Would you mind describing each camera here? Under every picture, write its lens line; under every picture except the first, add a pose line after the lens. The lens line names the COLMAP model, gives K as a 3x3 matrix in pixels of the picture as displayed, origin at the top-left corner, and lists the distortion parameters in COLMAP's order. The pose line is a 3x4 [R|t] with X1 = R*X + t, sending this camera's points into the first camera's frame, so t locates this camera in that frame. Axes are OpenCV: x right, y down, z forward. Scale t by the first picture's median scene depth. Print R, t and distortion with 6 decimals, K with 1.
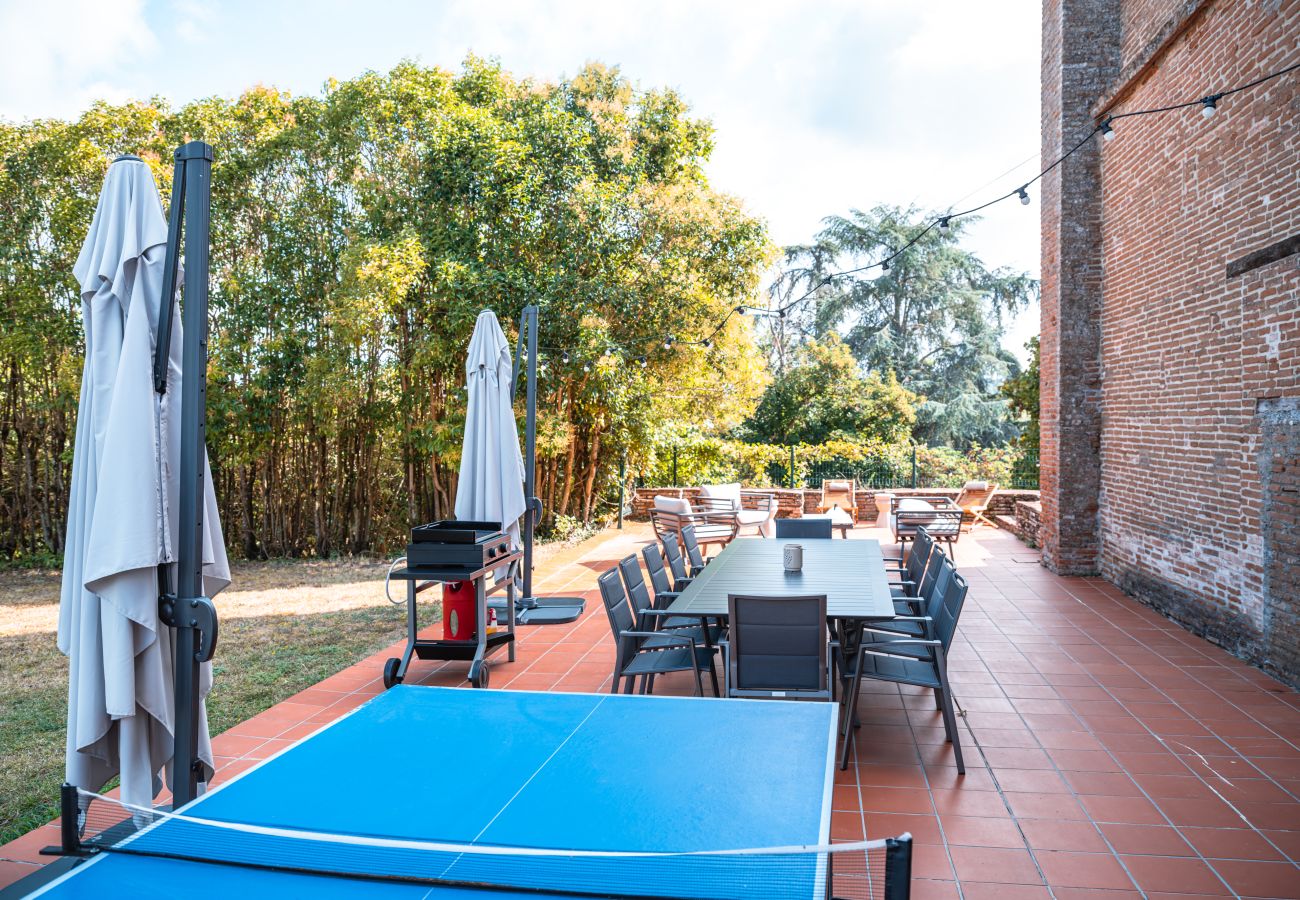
lens RADIAL K [[1070.9, 0, 645.9], [0, 1070.9, 446.8], [0, 0, 1]] dist [-0.001453, -0.002995]
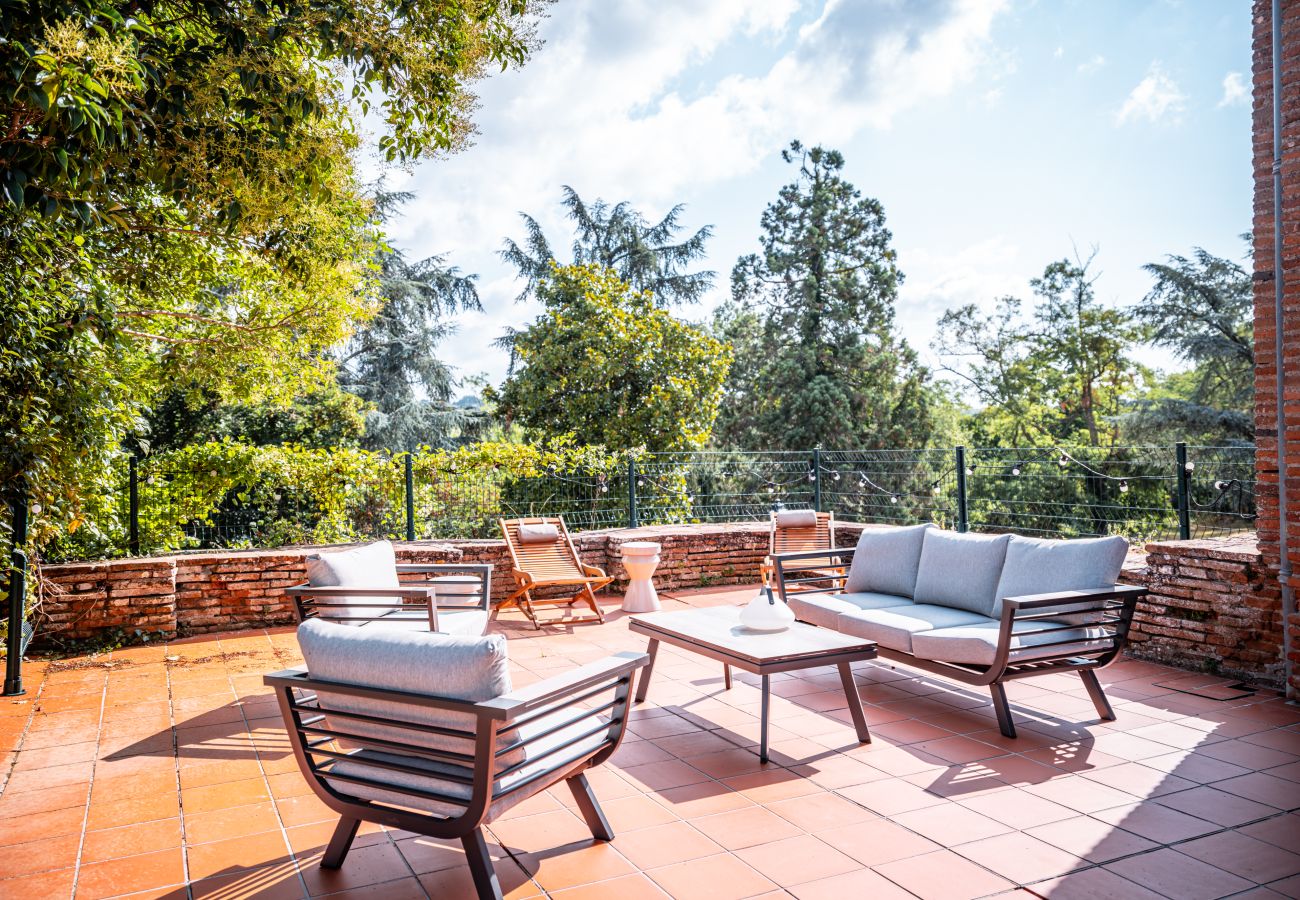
lens RADIAL K [[1058.5, 0, 641.4], [0, 1058.5, 442.9], [0, 0, 1]] dist [0.018385, 0.001457]
pose [[0.819079, -0.003754, 0.573669, -0.024869], [0.019773, 0.999569, -0.021691, 0.003466], [-0.573340, 0.029109, 0.818800, 0.257367]]
